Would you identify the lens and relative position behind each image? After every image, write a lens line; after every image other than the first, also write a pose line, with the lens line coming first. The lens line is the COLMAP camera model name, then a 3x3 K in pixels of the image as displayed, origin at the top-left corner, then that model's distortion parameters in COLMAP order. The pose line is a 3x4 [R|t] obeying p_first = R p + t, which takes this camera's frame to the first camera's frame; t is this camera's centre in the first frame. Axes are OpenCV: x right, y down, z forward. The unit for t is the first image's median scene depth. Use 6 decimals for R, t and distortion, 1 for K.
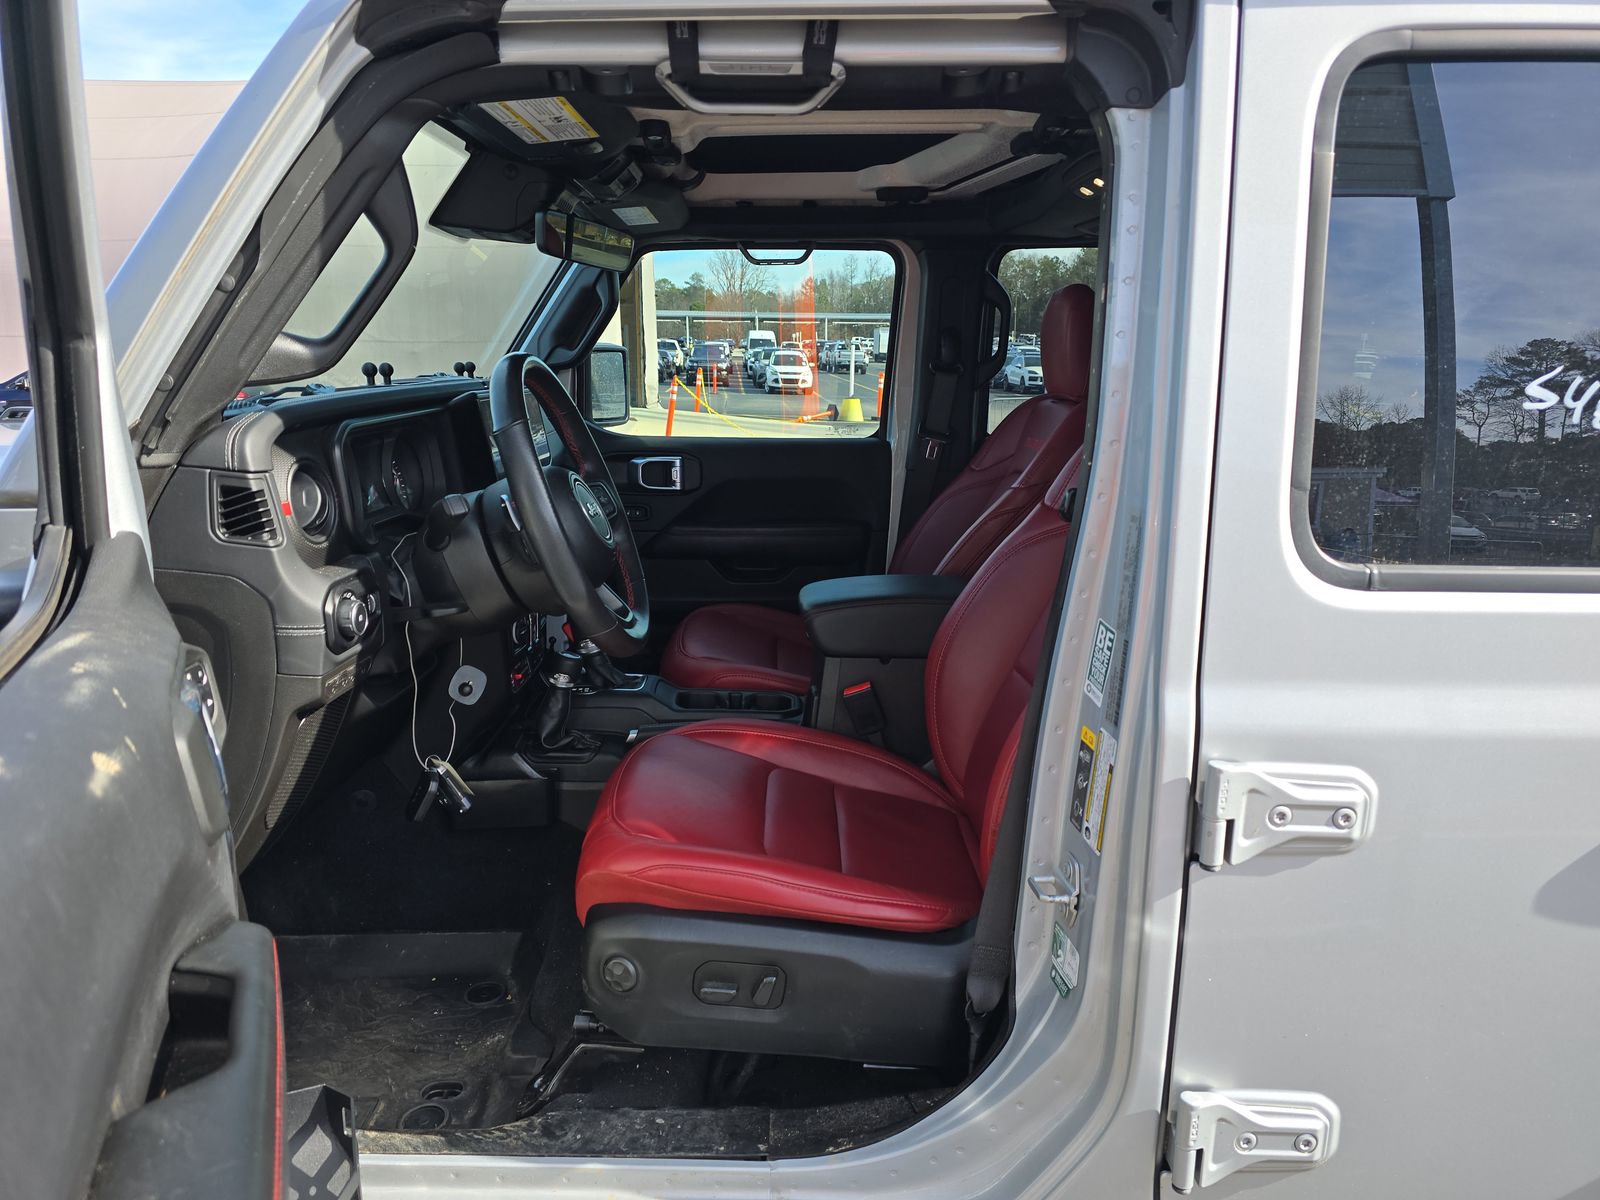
lens RADIAL K [[1072.3, 0, 800.0], [0, 1072.3, 600.0], [0, 0, 1]] dist [0.039835, -0.035163]
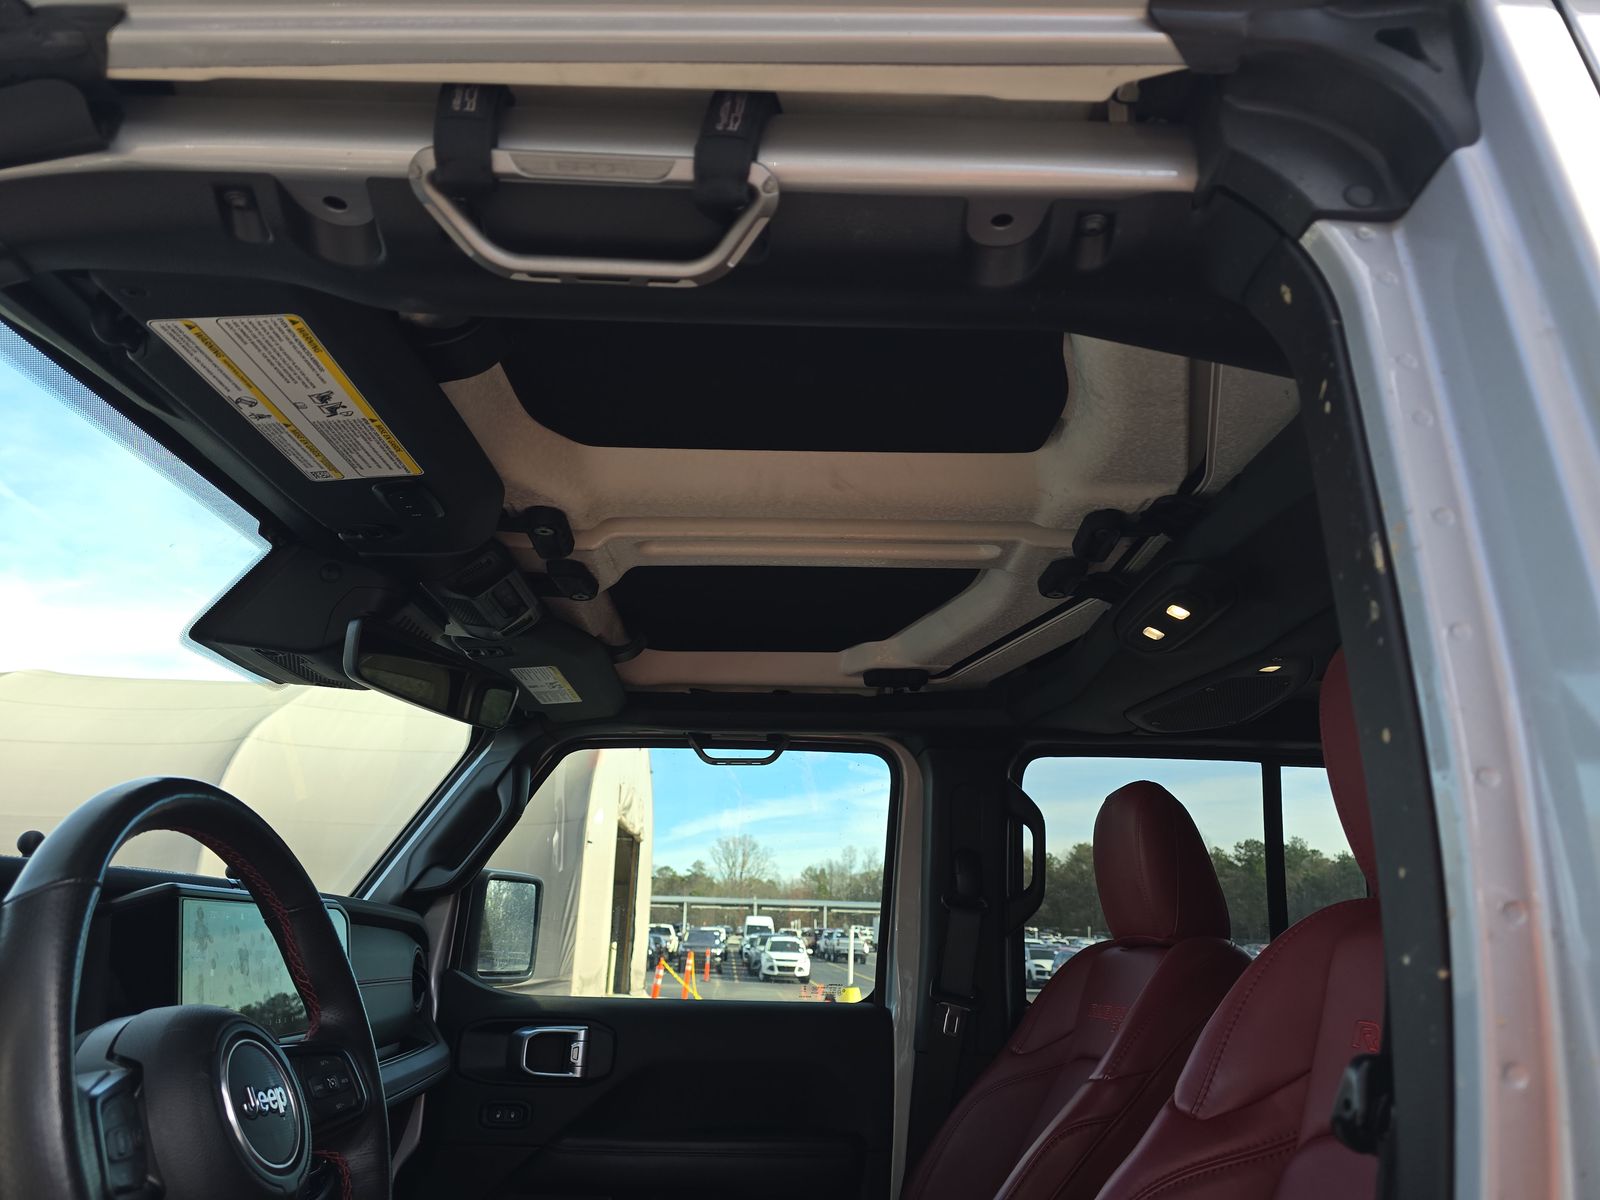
lens RADIAL K [[1060.6, 0, 797.8], [0, 1060.6, 641.8], [0, 0, 1]] dist [0.085476, -0.104148]
pose [[0.999863, 0.015367, -0.006114, 0.023724], [-0.016413, 0.876511, -0.481102, -0.019695], [-0.002034, 0.481136, 0.876643, 0.266321]]
